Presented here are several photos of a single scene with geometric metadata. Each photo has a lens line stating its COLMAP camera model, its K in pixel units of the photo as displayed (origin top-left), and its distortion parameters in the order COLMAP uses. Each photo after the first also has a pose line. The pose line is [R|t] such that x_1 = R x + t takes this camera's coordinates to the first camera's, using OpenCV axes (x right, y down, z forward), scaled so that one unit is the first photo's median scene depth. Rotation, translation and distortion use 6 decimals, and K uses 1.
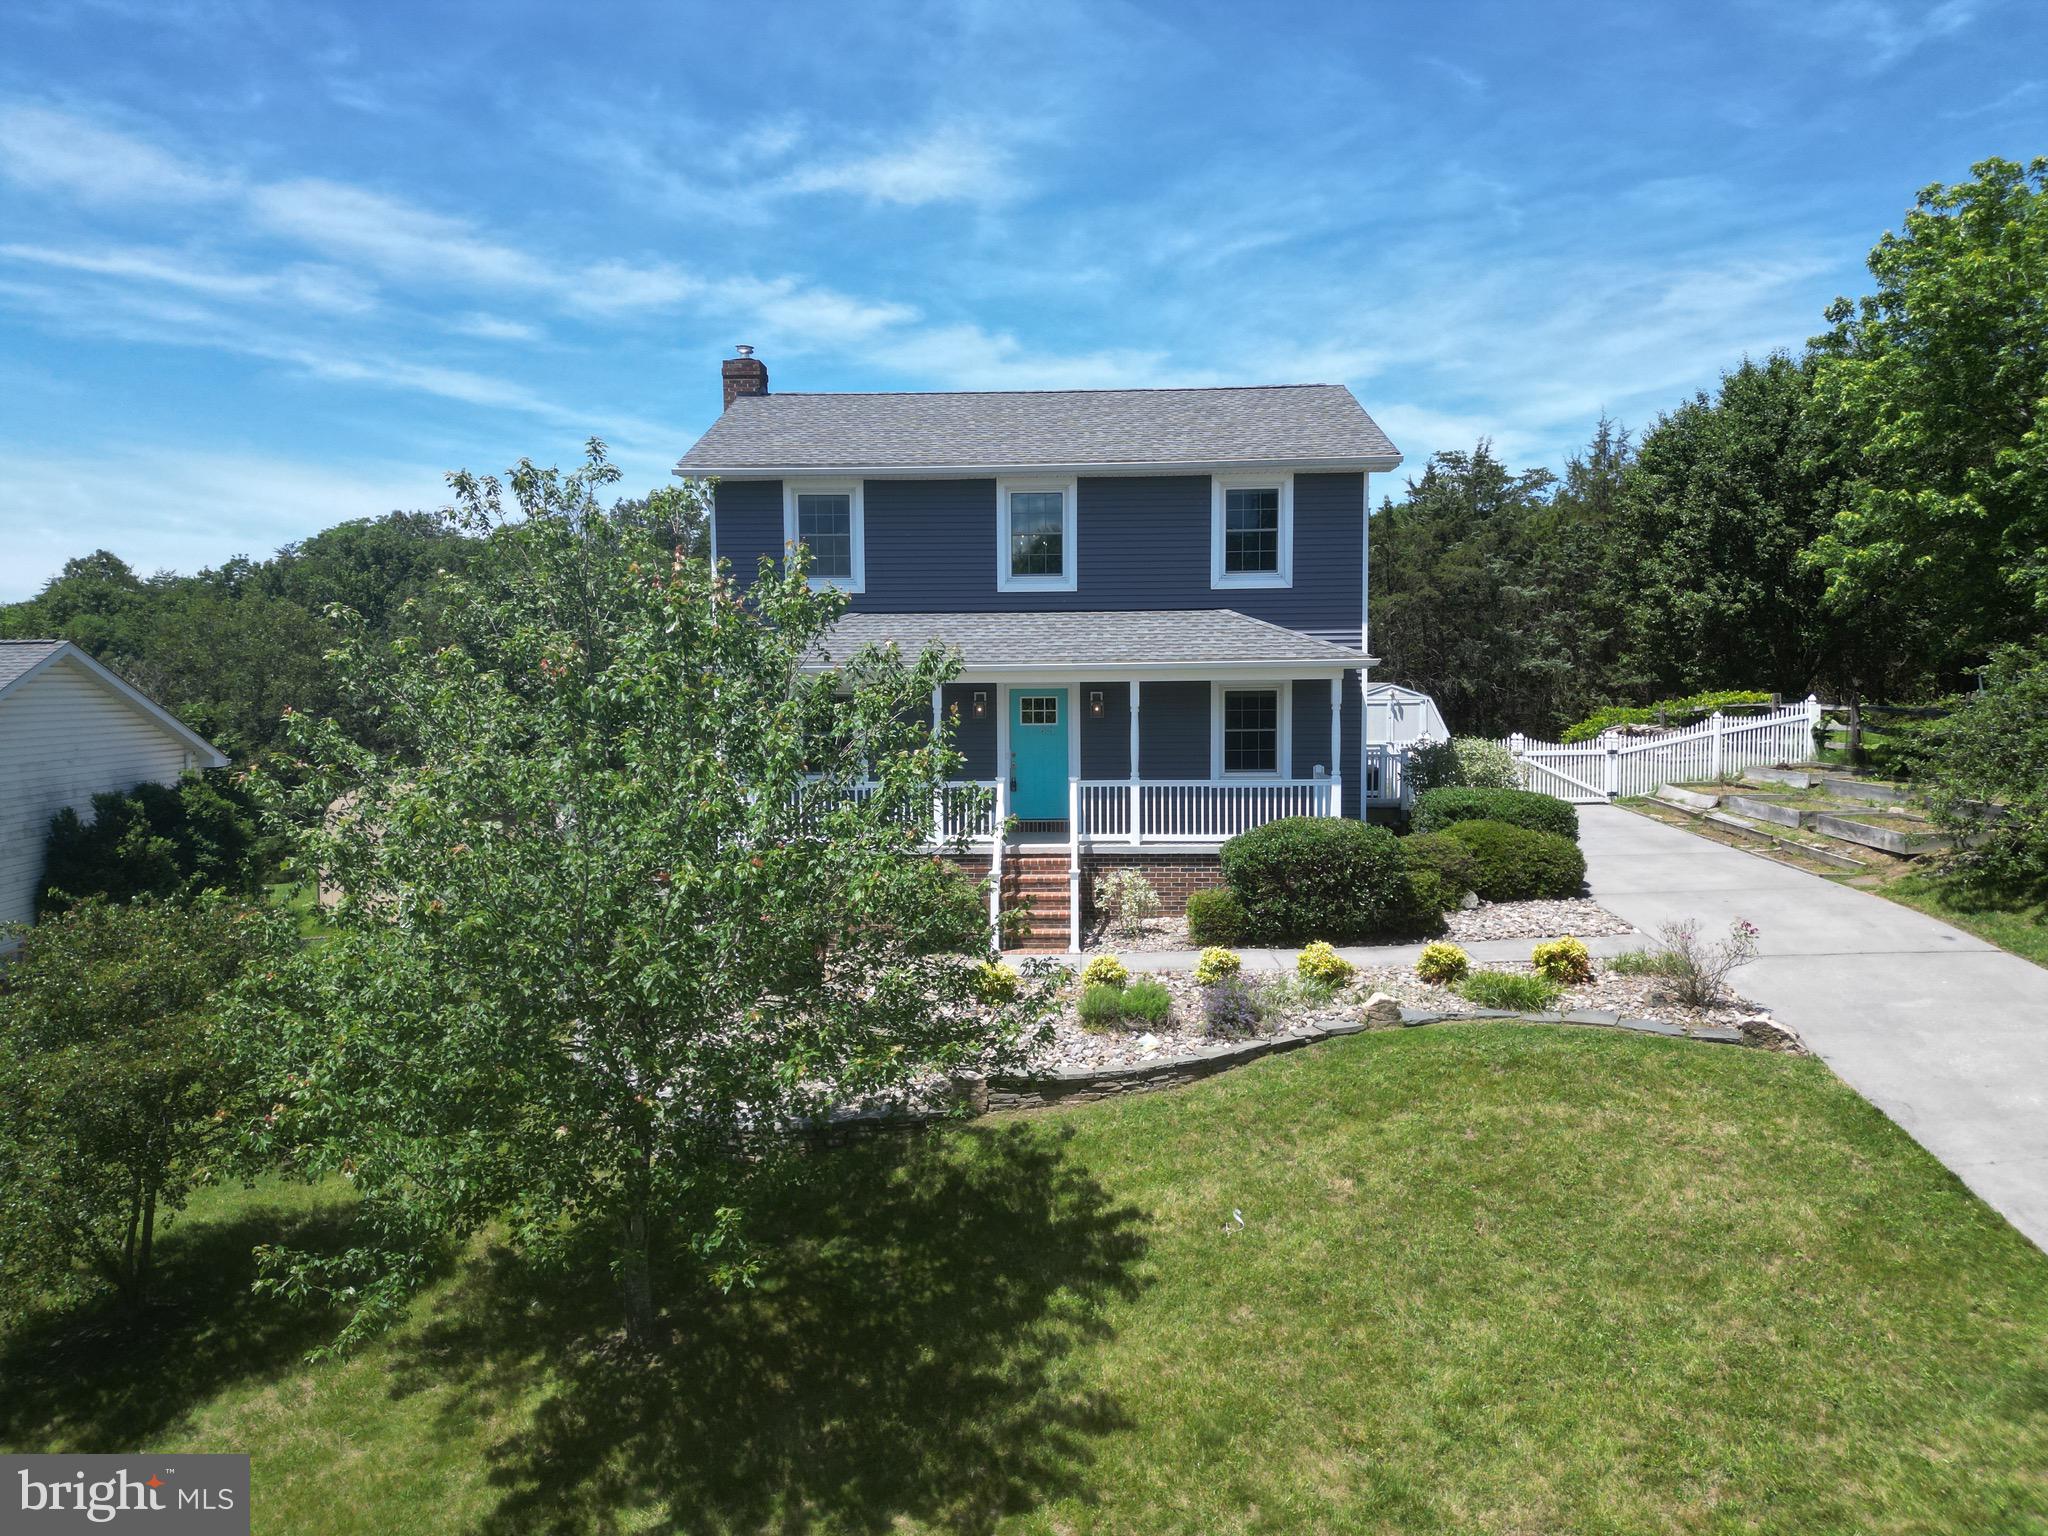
lens RADIAL K [[1430.9, 0, 1024.0], [0, 1430.9, 773.9], [0, 0, 1]] dist [0.078060, -0.076193]
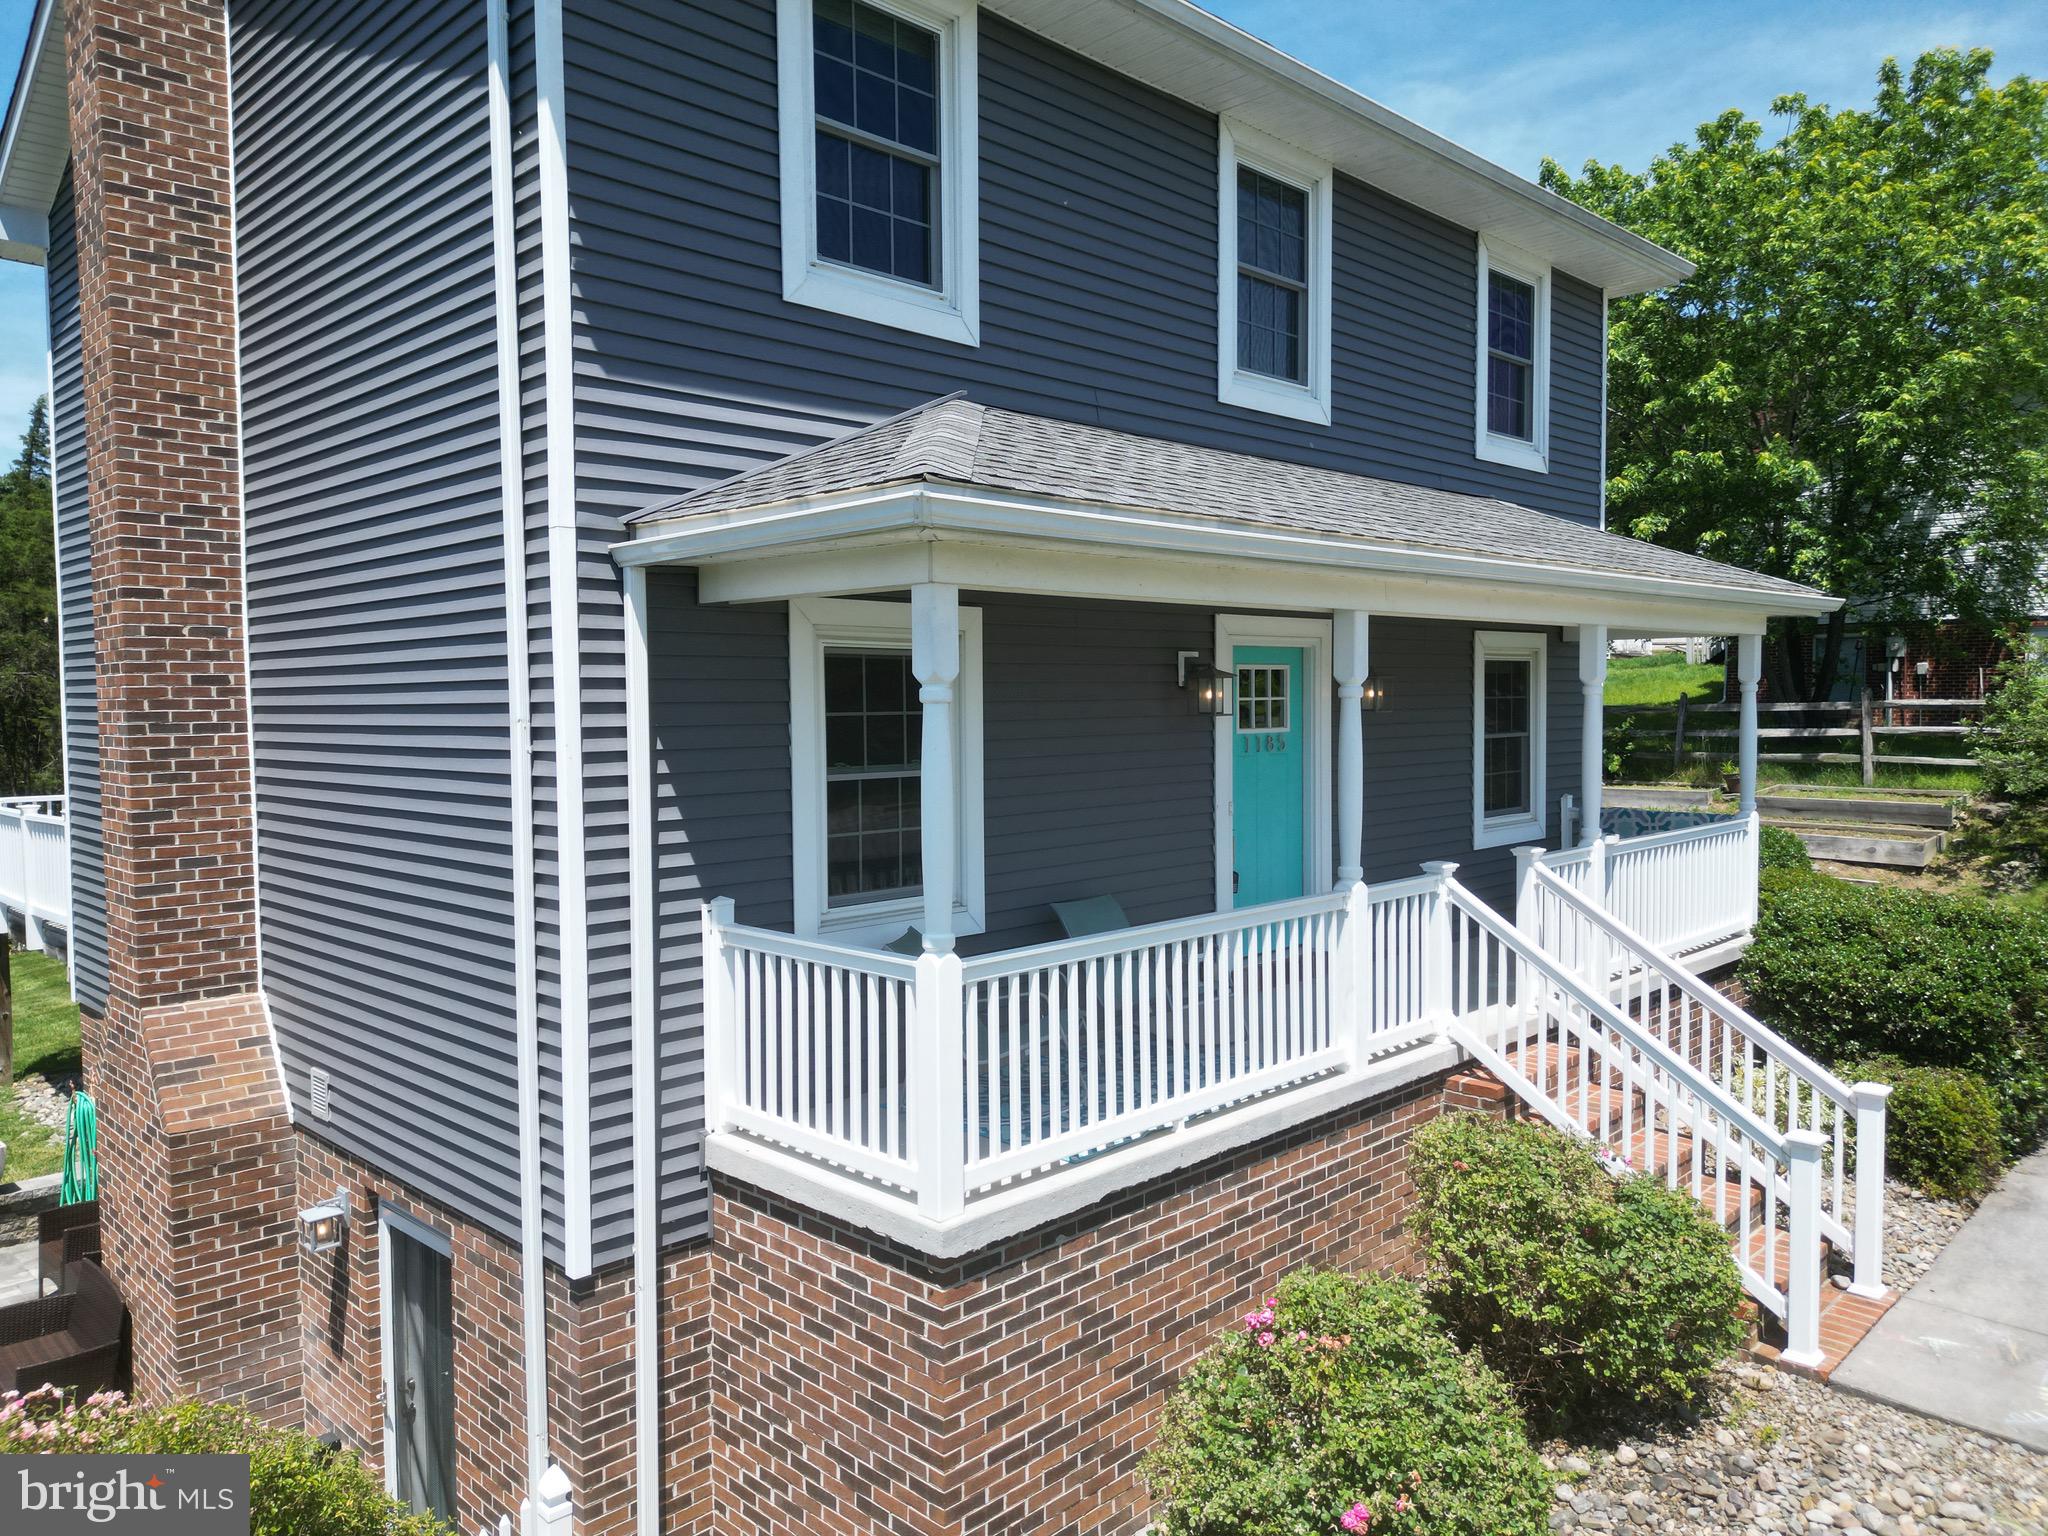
lens RADIAL K [[1430.9, 0, 1024.0], [0, 1430.9, 773.9], [0, 0, 1]] dist [0.078060, -0.076193]
pose [[0.681124, -0.037025, 0.731231, -0.374662], [0.052580, 0.998615, 0.001587, -0.027876], [-0.730277, 0.037367, 0.682128, 0.809881]]
